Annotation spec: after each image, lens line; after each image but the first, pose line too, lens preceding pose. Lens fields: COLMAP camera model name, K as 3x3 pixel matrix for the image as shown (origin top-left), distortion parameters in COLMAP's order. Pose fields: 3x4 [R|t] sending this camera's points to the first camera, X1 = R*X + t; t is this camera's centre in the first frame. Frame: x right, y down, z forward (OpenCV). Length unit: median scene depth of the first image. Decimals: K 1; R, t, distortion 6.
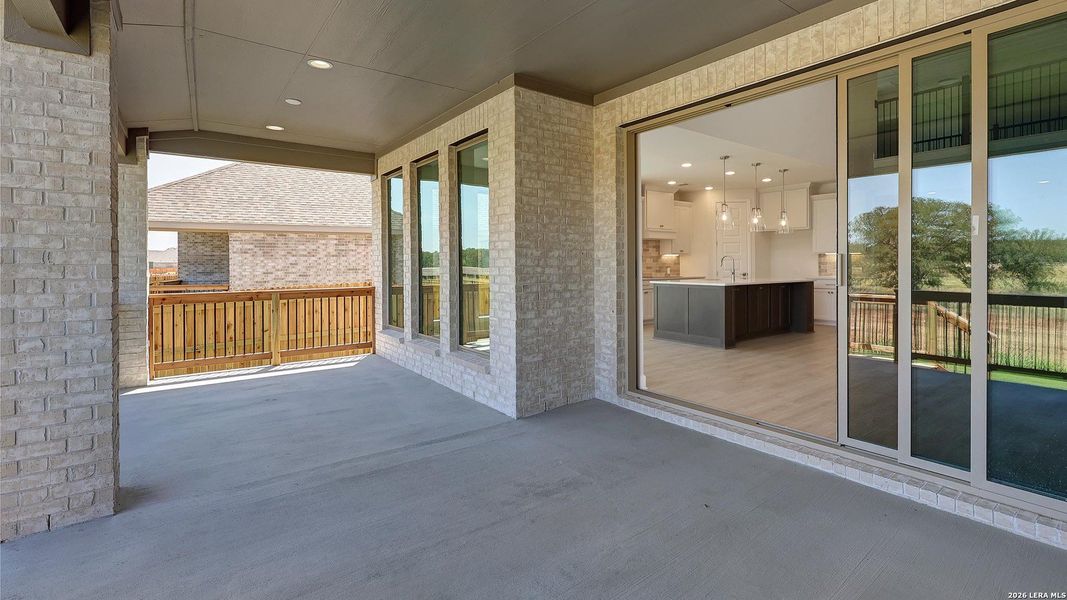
lens RADIAL K [[479.4, 0, 534.4], [0, 479.4, 269.4], [0, 0, 1]] dist [-0.001215, 0.000021]
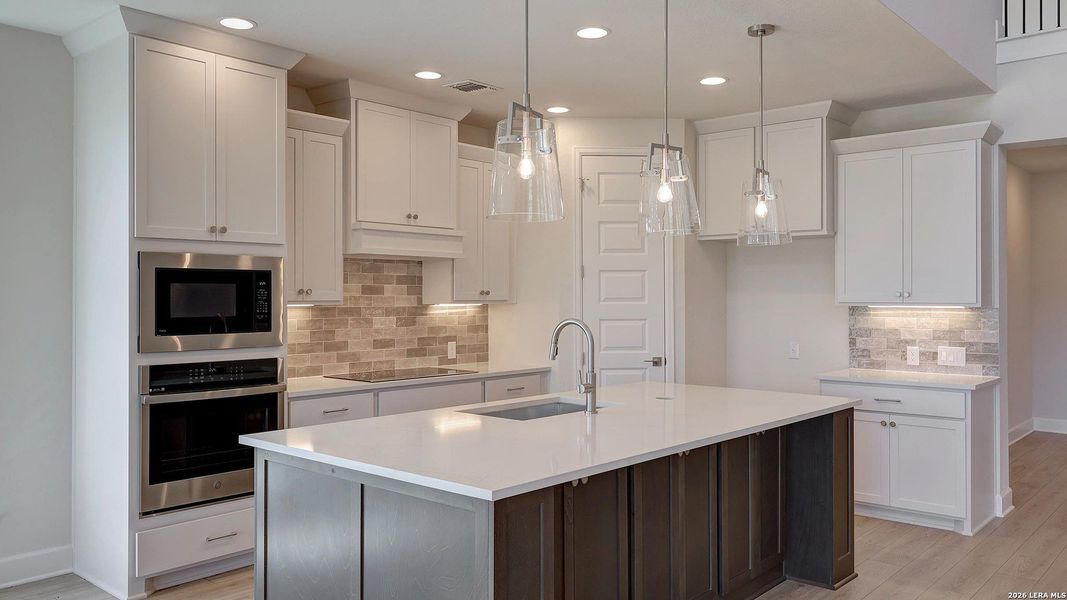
lens RADIAL K [[825.1, 0, 533.5], [0, 825.1, 300.0], [0, 0, 1]] dist [0.003634, -0.000224]
pose [[0.976522, 0.006092, 0.215330, 0.219311], [-0.004153, 0.999947, -0.009458, -0.028582], [-0.215376, 0.008342, 0.976495, 0.428537]]
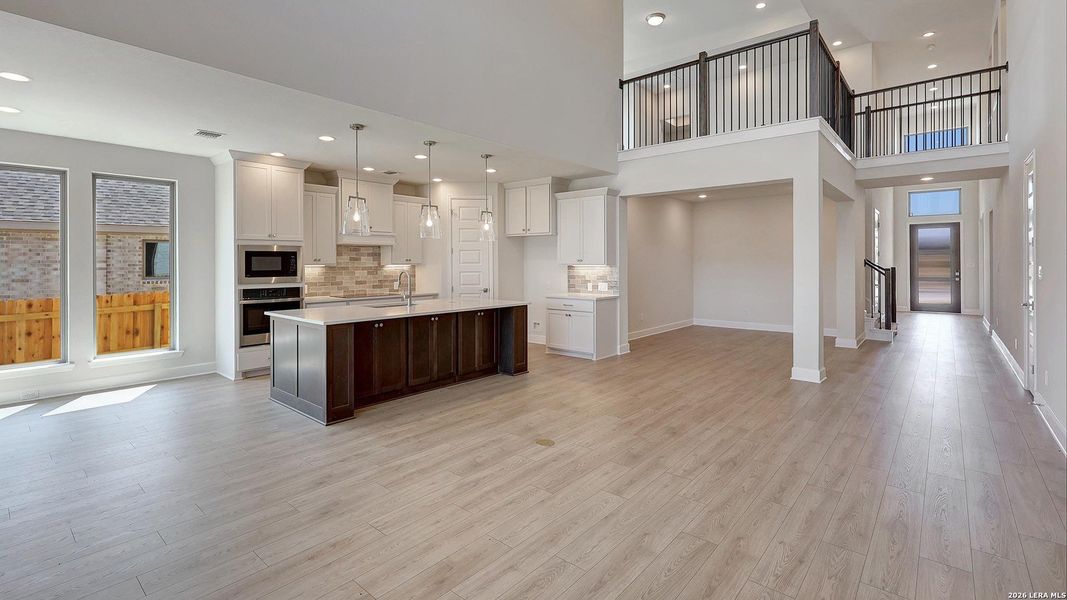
lens RADIAL K [[479.4, 0, 534.4], [0, 479.4, 269.4], [0, 0, 1]] dist [-0.001215, 0.000021]
pose [[0.974141, 0.000879, 0.225941, 0.337611], [-0.001514, 0.999995, 0.002636, -0.026585], [-0.225938, -0.002910, 0.974137, 0.207215]]
